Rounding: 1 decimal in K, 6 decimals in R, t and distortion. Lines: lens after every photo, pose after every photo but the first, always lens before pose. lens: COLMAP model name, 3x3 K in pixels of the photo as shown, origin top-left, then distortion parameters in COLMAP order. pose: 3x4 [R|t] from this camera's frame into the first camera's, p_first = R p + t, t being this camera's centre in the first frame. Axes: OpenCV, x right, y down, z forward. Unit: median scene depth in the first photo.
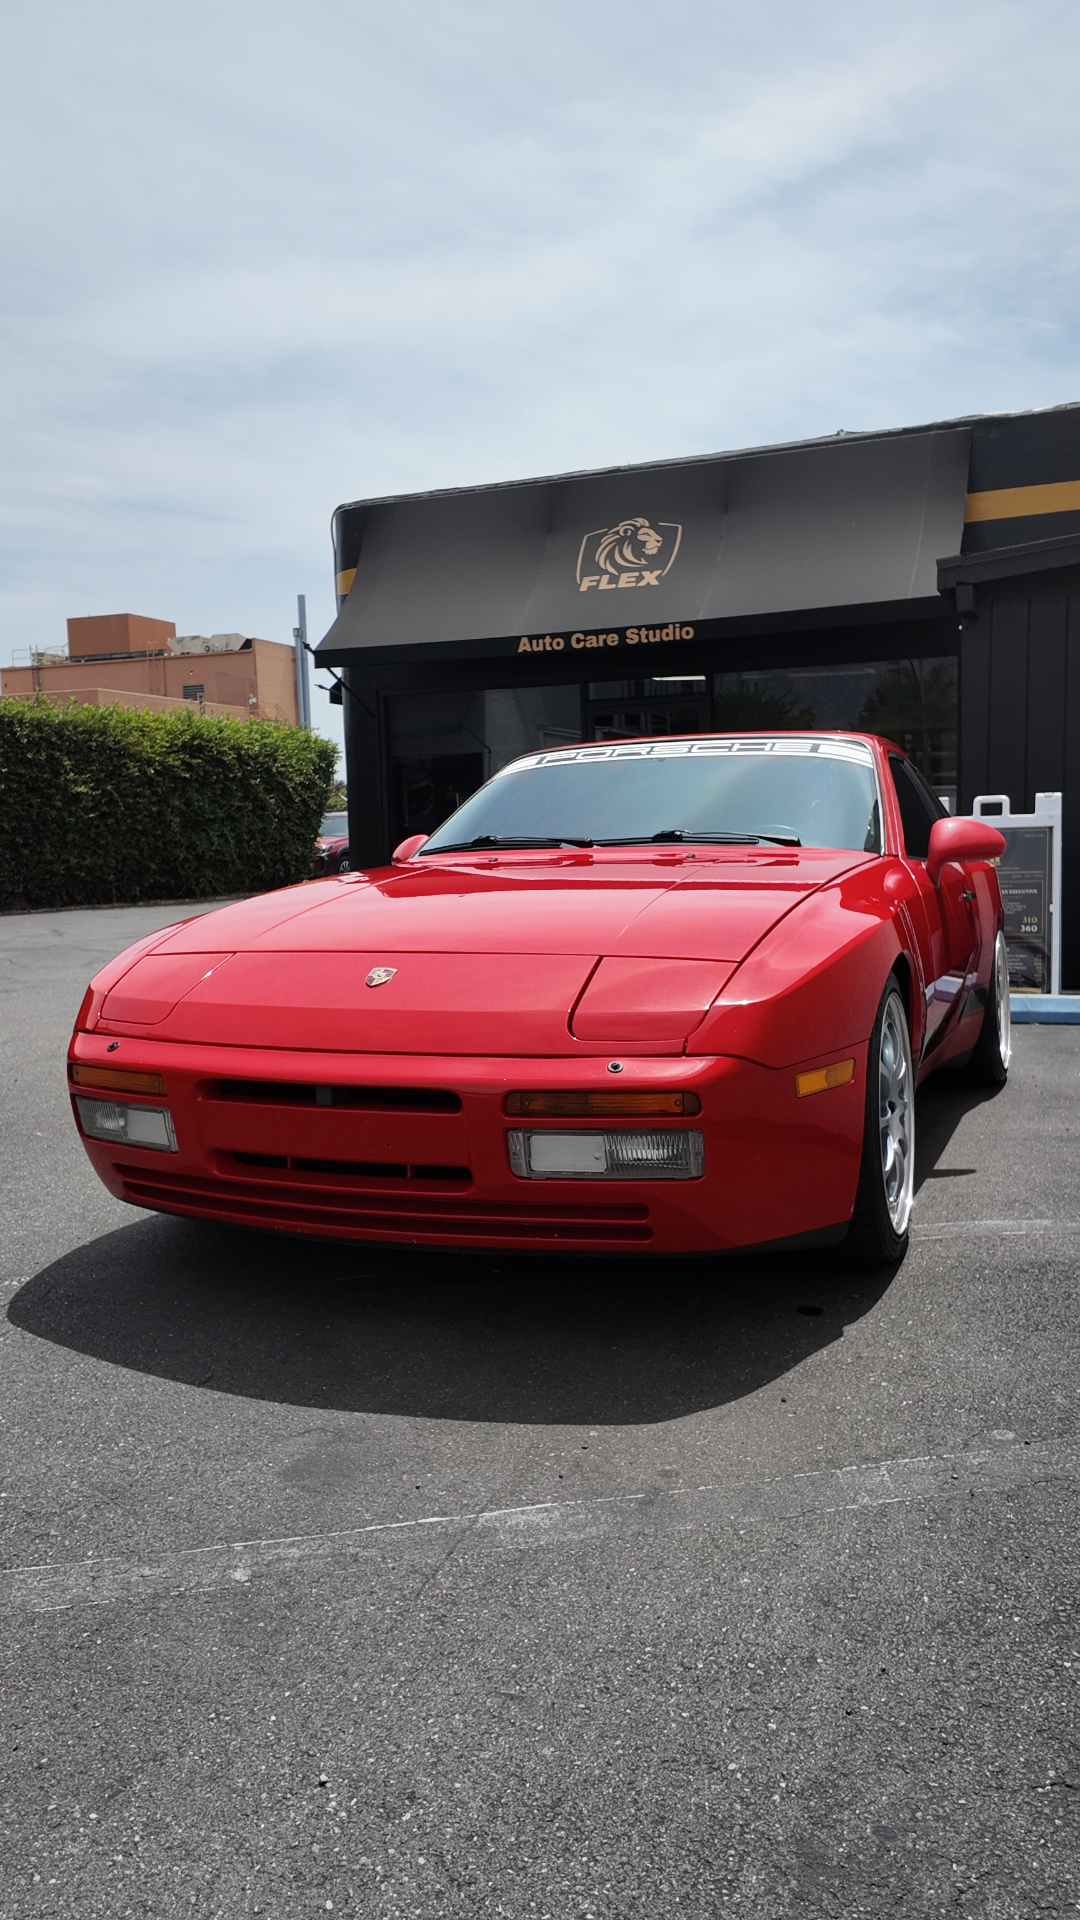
lens RADIAL K [[1339.9, 0, 539.1], [0, 1339.9, 950.4], [0, 0, 1]] dist [0.026858, -0.035881]
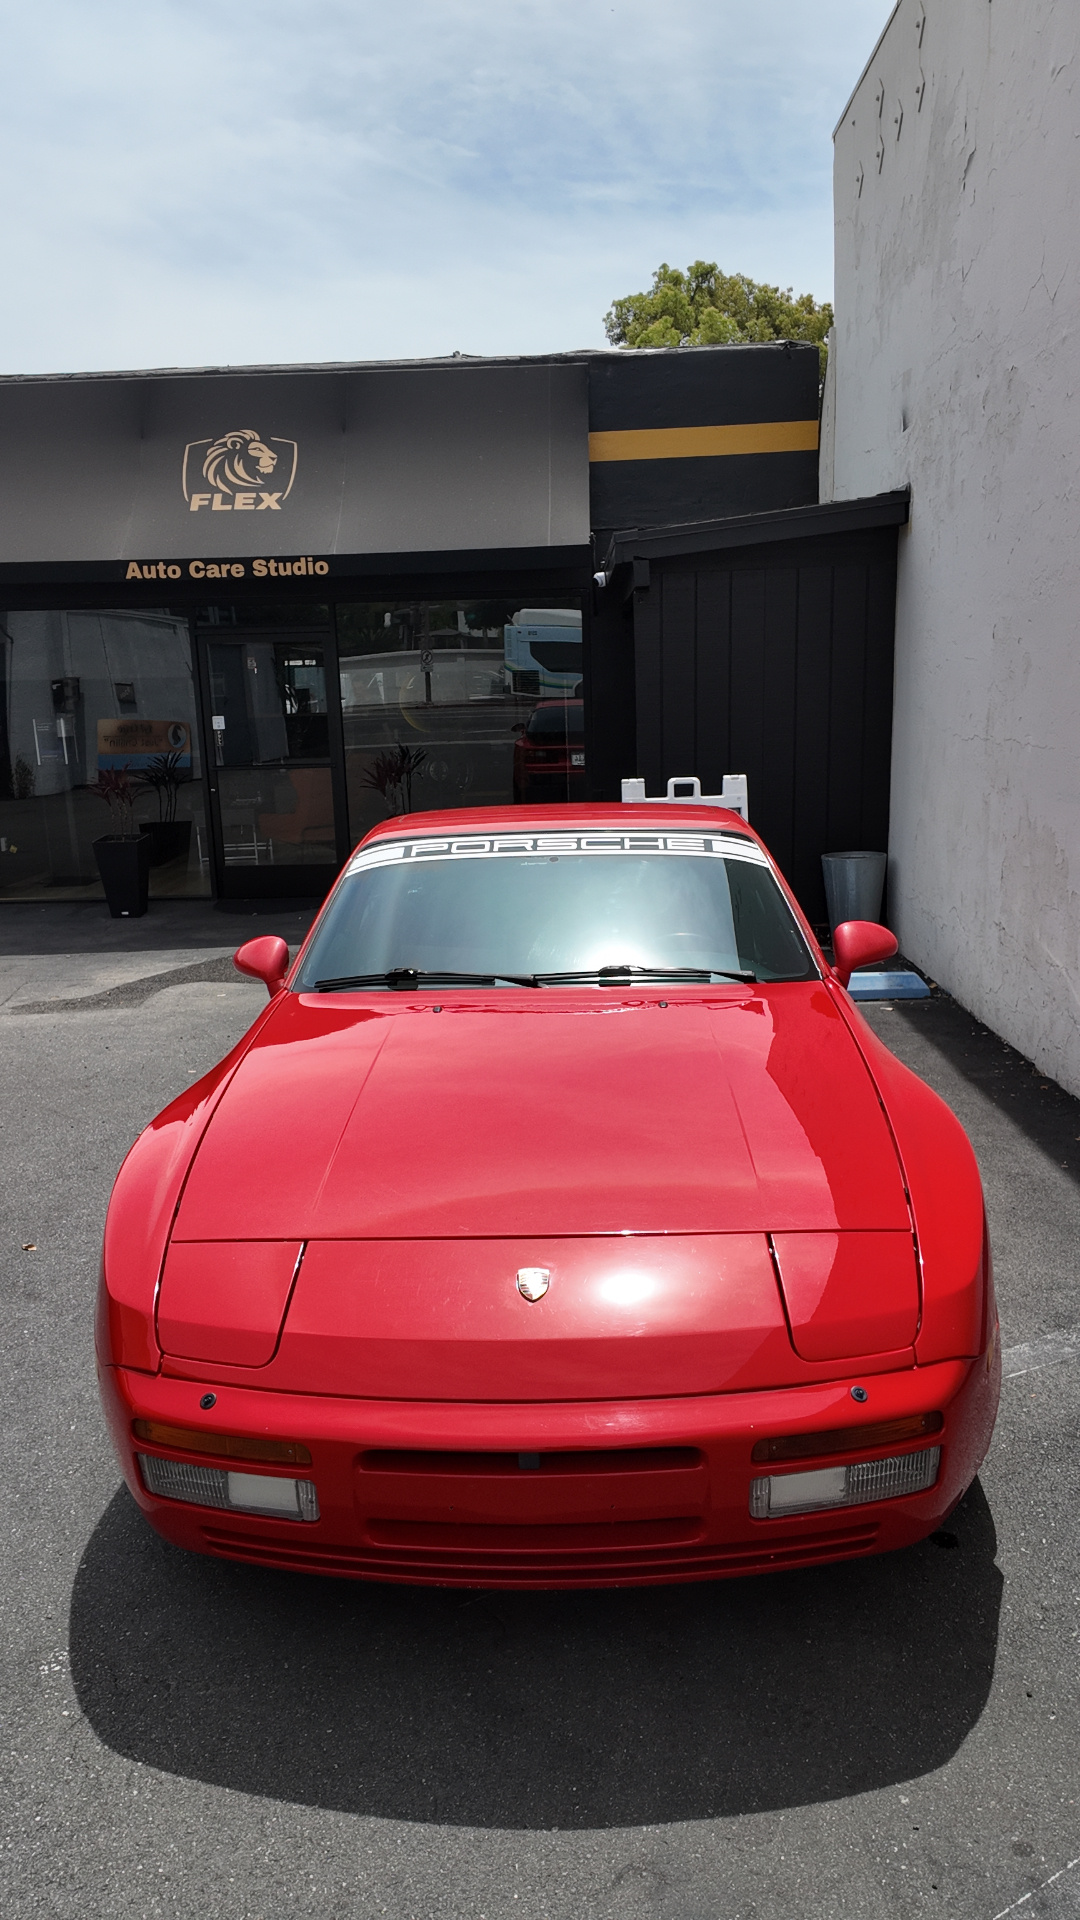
lens RADIAL K [[1339.9, 0, 542.0], [0, 1339.9, 956.3], [0, 0, 1]] dist [0.026858, -0.035881]
pose [[0.938242, -0.067369, 0.339357, -0.081004], [0.033185, 0.993860, 0.105553, -0.058482], [-0.344384, -0.087773, 0.934717, 0.038692]]
